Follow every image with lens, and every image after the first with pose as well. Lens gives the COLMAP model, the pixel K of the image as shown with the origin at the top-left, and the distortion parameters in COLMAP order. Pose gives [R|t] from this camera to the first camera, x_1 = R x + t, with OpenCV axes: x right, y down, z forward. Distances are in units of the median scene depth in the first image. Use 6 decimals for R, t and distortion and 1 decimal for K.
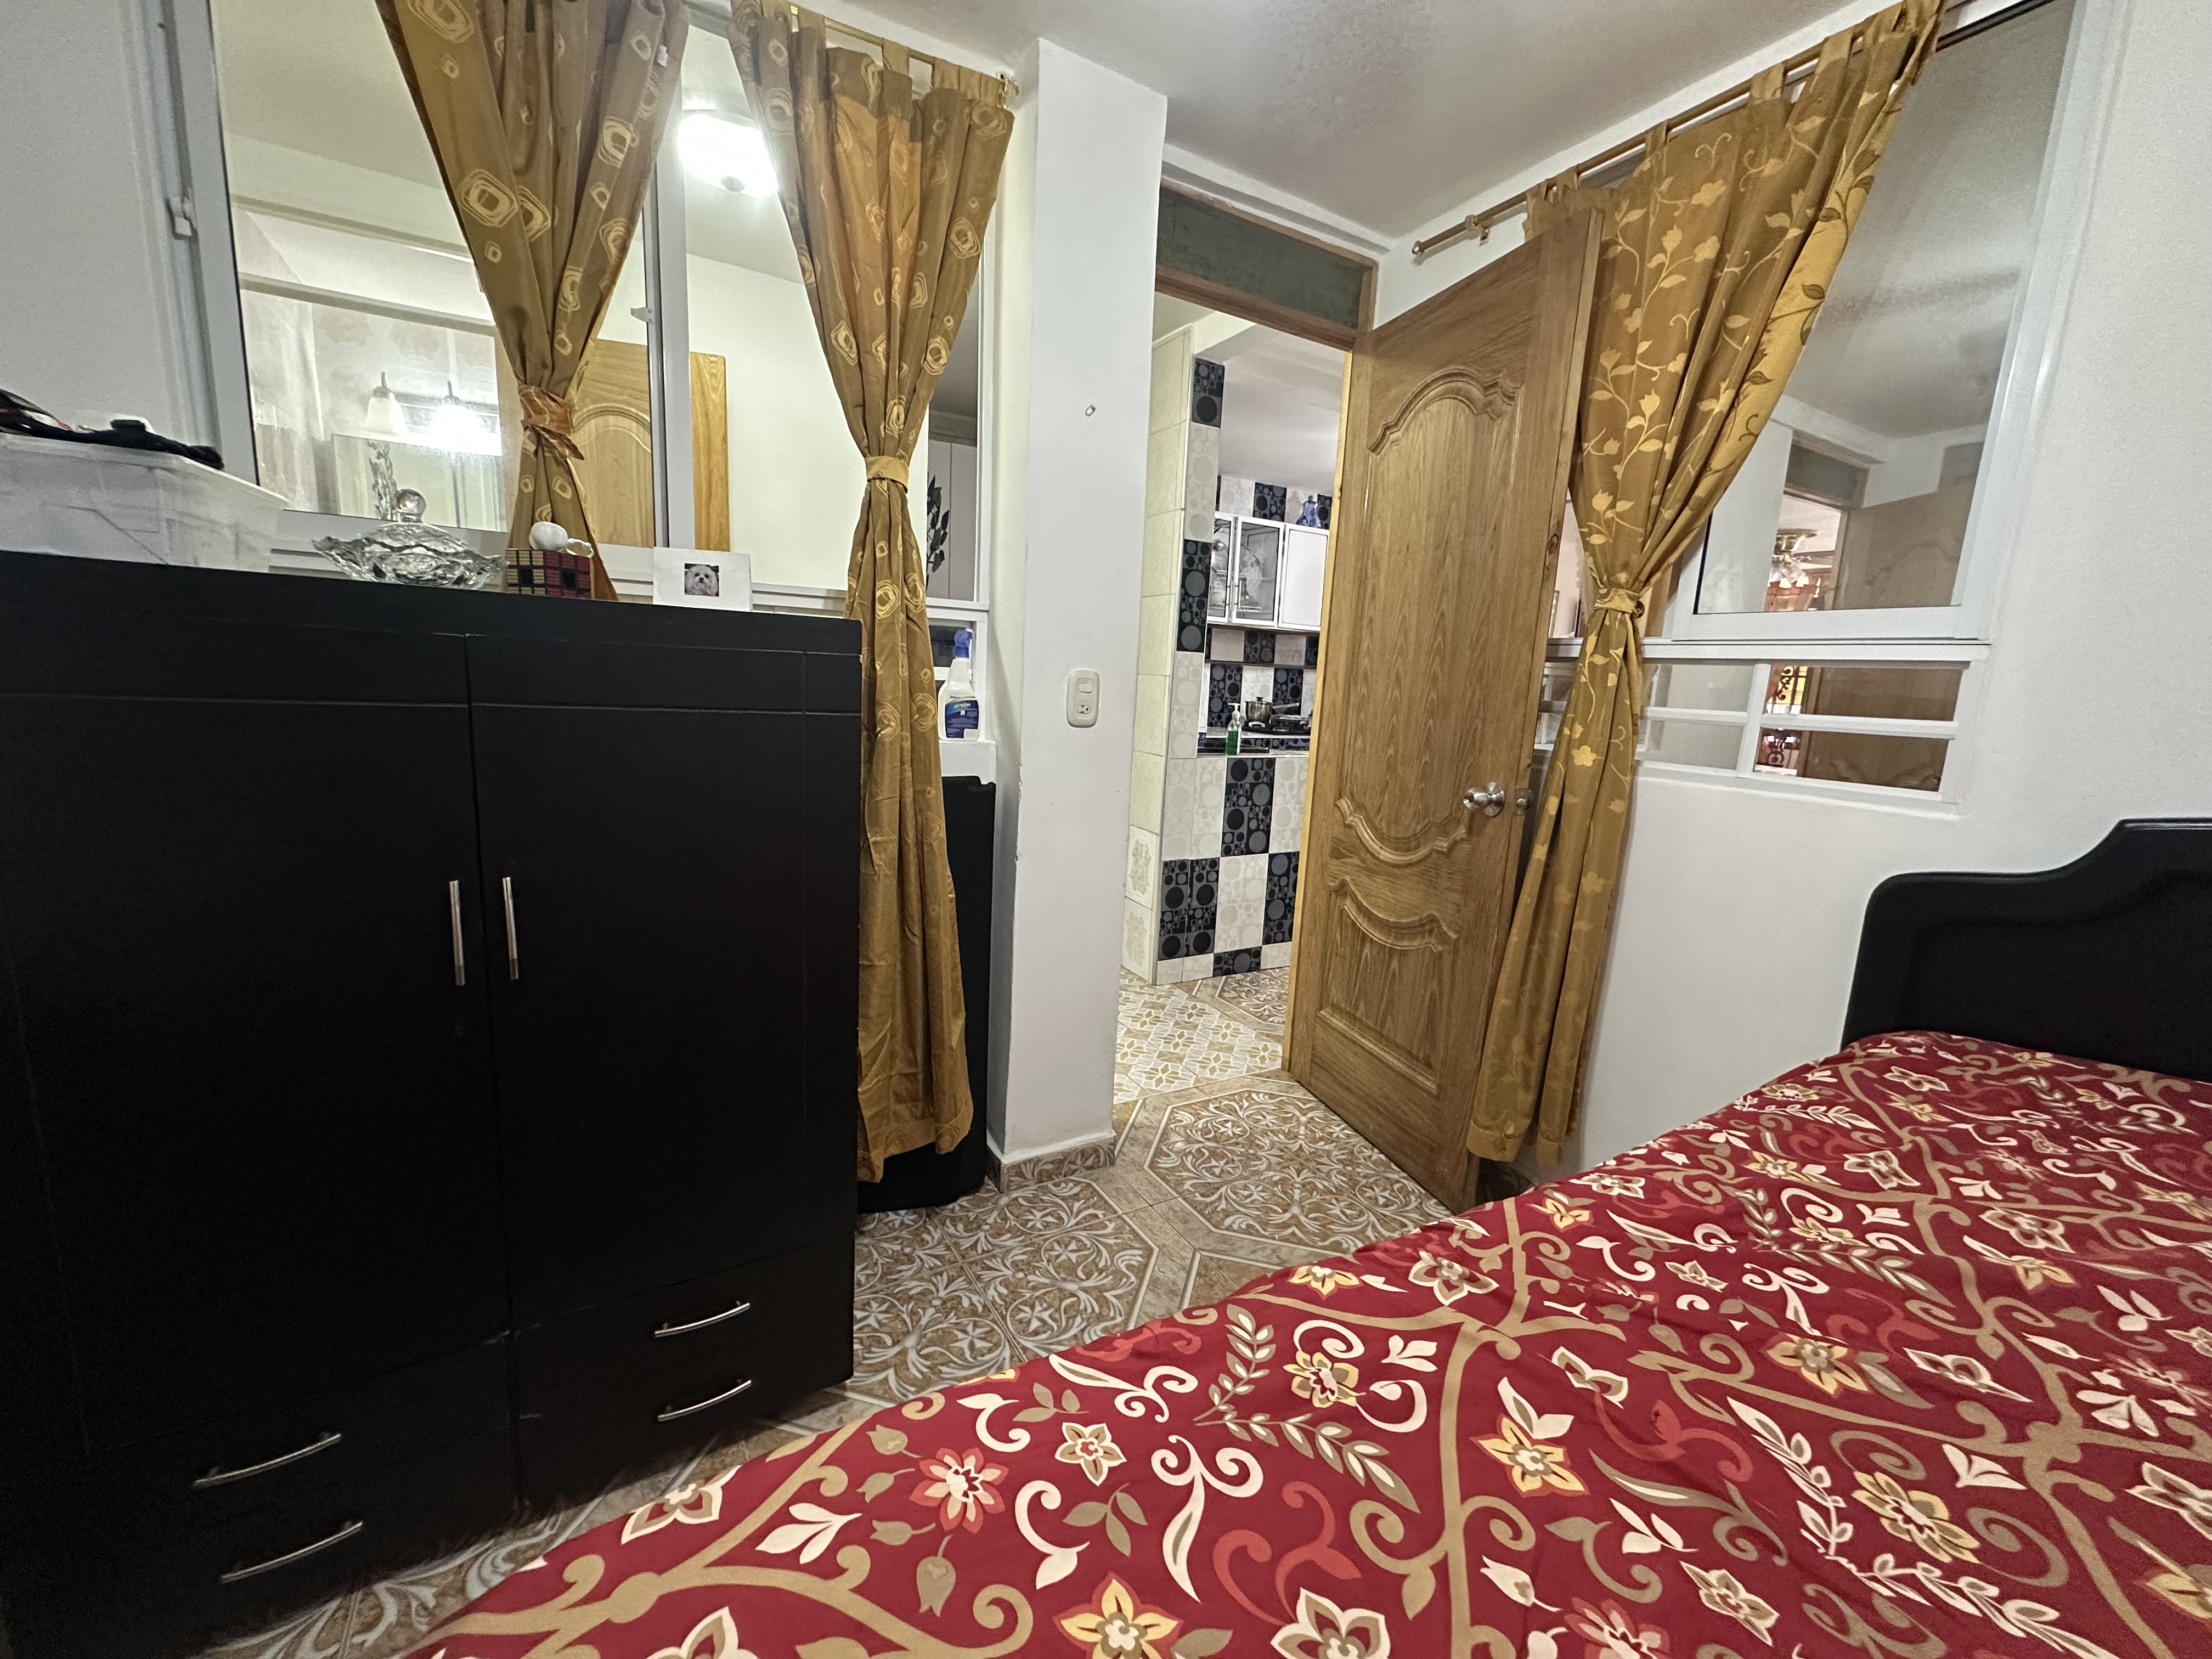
lens RADIAL K [[883.5, 0, 1106.6], [0, 883.5, 826.9], [0, 0, 1]] dist [-0.004854, 0.001408]
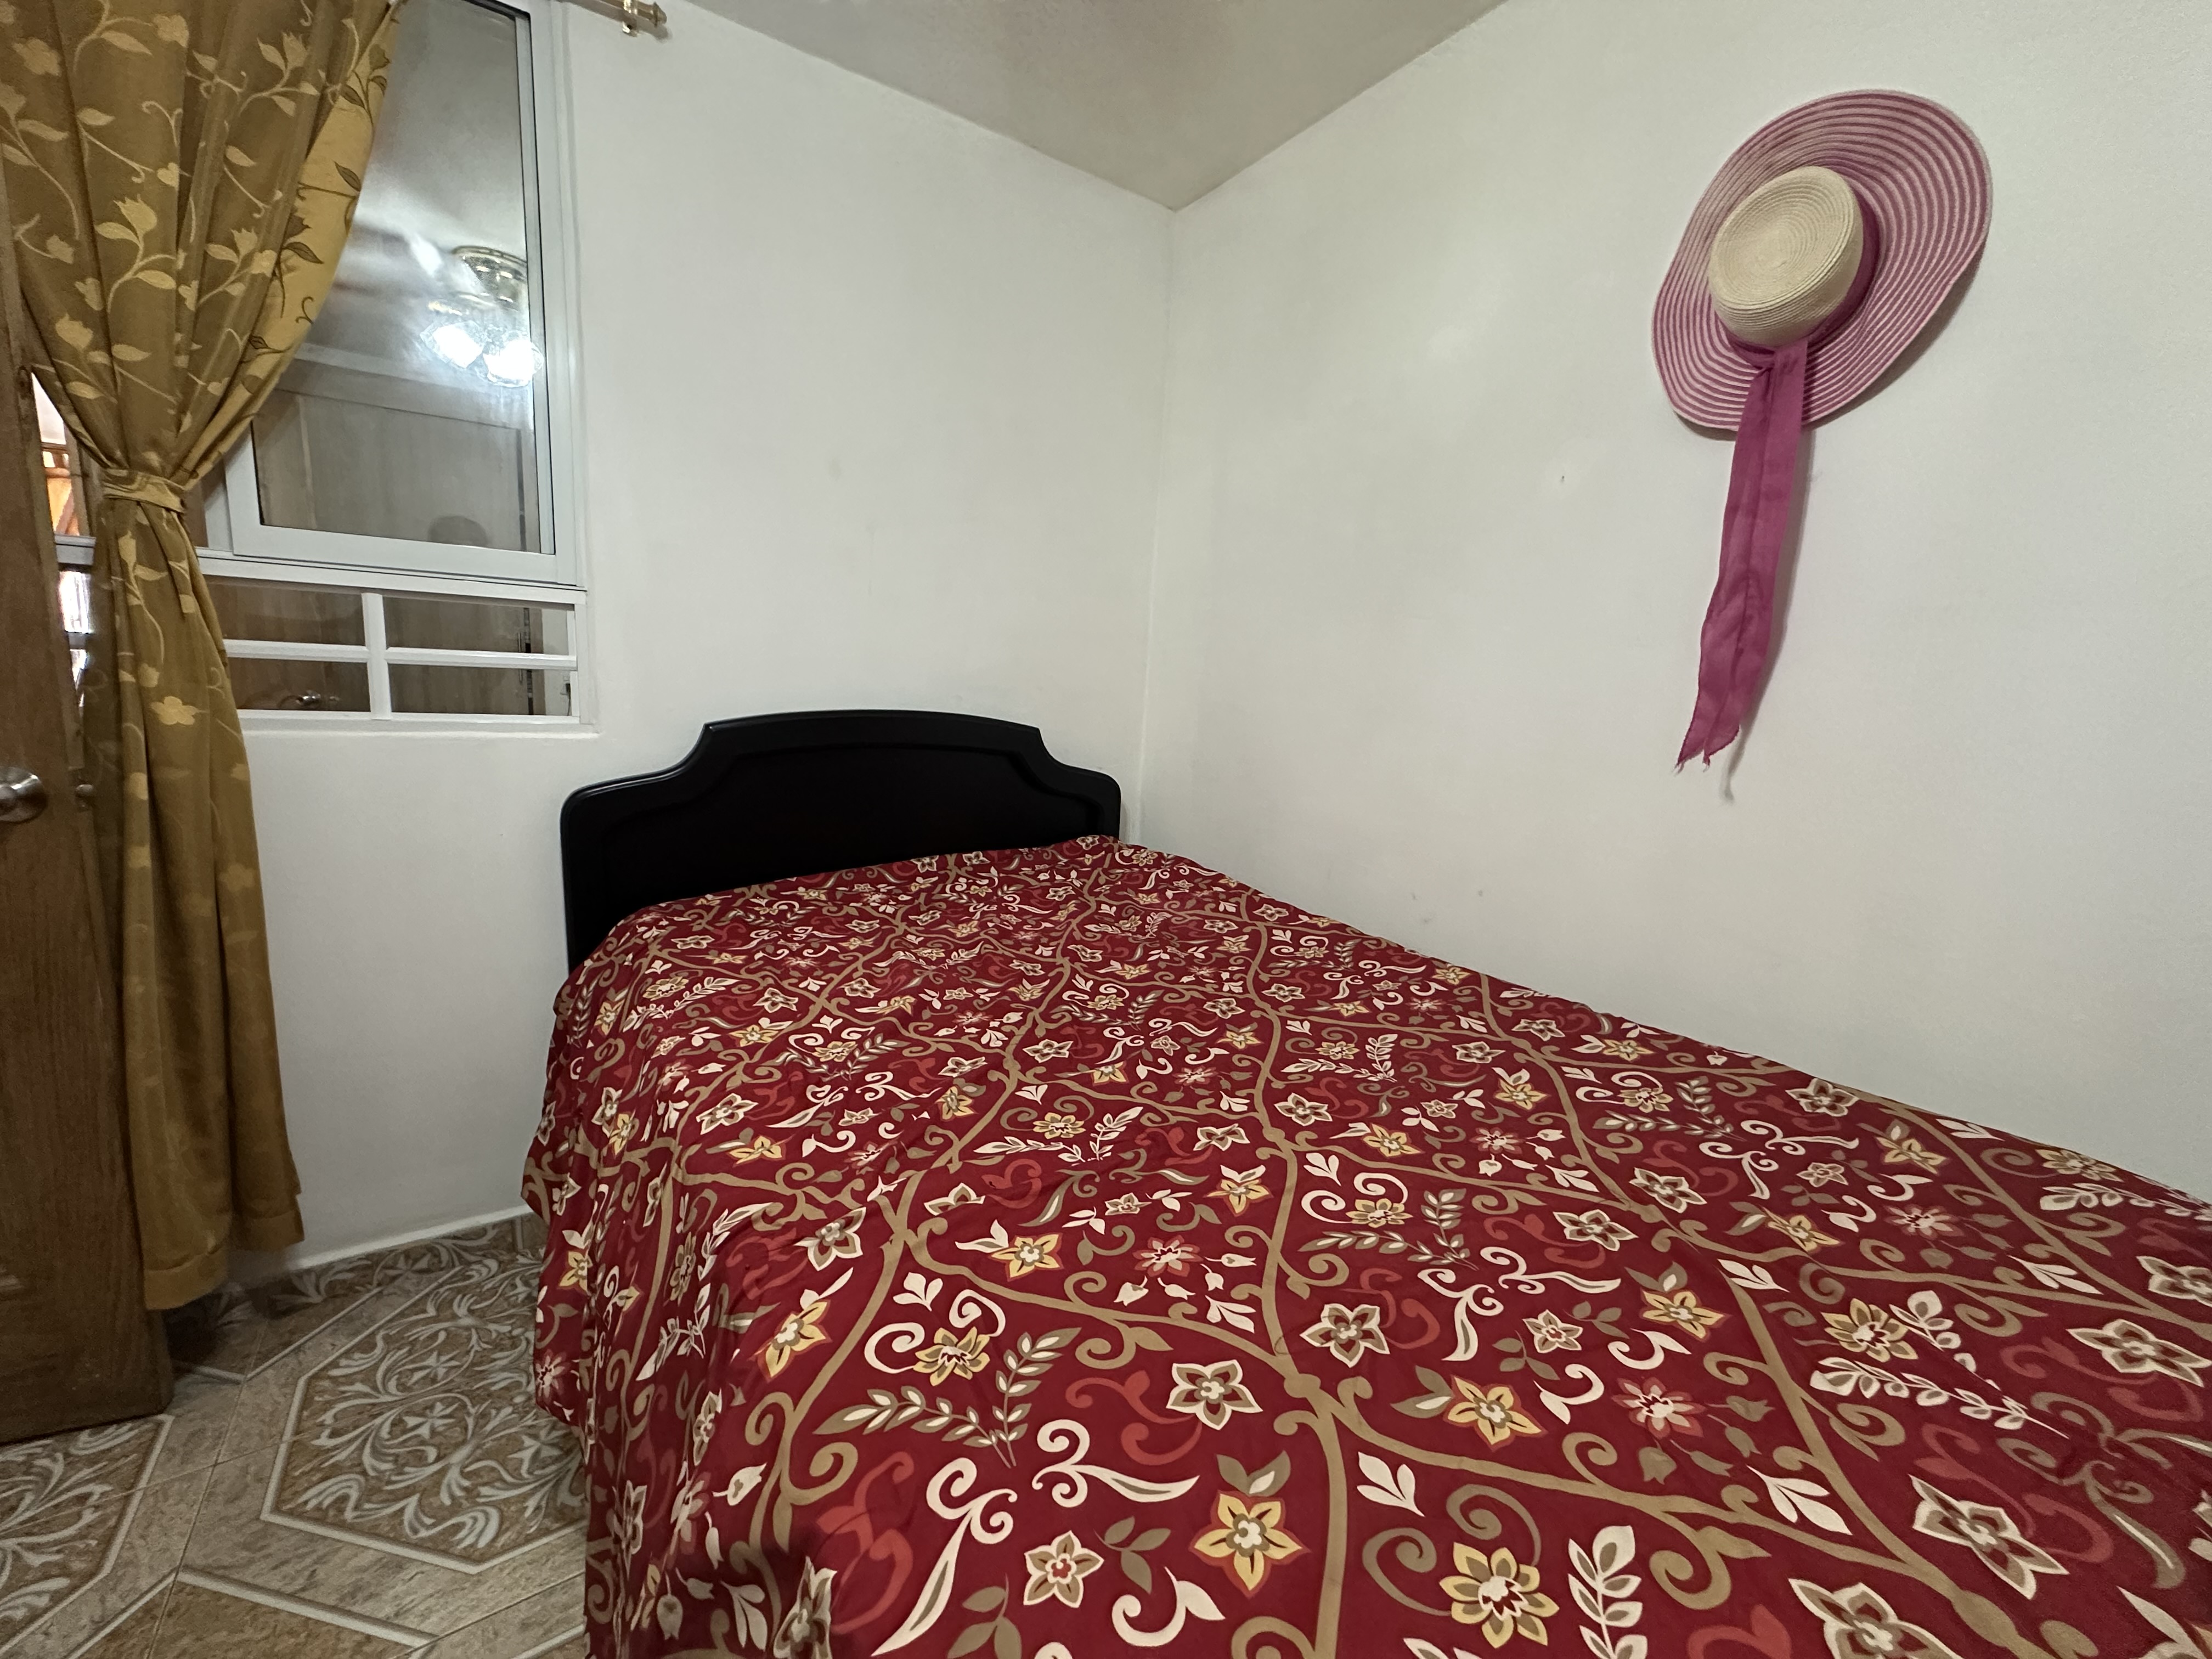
lens RADIAL K [[888.9, 0, 1106.9], [0, 888.9, 826.3], [0, 0, 1]] dist [-0.001285, 0.000276]
pose [[-0.060967, -0.215240, 0.974656, -0.436634], [0.114754, 0.968486, 0.221055, -0.118223], [-0.991521, 0.125323, -0.034346, 0.541391]]
